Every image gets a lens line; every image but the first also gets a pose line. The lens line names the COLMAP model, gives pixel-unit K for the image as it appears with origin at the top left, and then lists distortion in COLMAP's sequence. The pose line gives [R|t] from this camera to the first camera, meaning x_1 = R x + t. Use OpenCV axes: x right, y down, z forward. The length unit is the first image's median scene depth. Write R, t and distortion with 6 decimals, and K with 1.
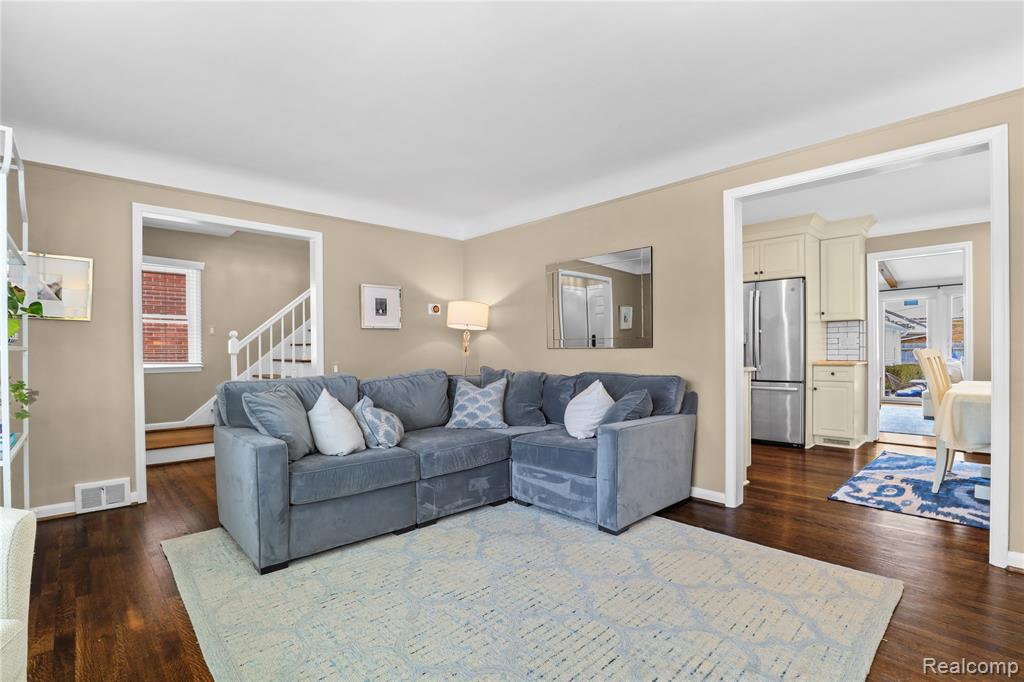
lens RADIAL K [[481.6, 0, 516.4], [0, 481.6, 356.2], [0, 0, 1]] dist [-0.039751, 0.012357]
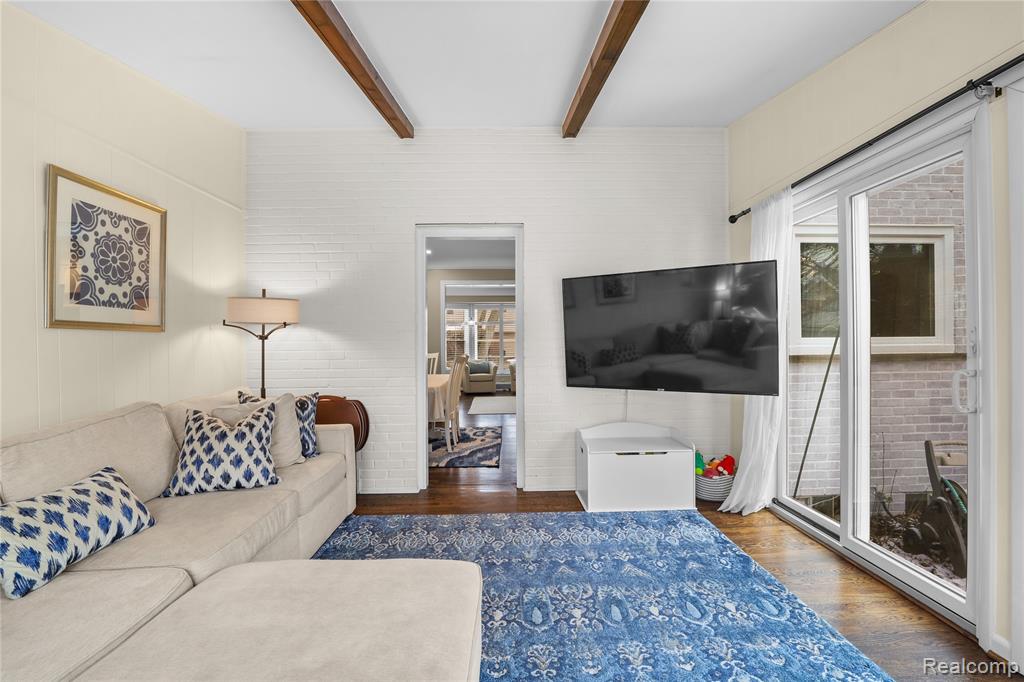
lens RADIAL K [[470.4, 0, 513.1], [0, 470.4, 344.5], [0, 0, 1]] dist [-0.034210, 0.005958]
pose [[-0.678264, 0.019880, -0.734549, 1.395020], [0.008611, 0.999780, 0.019108, -0.056408], [0.734768, 0.006635, -0.678286, 1.597904]]
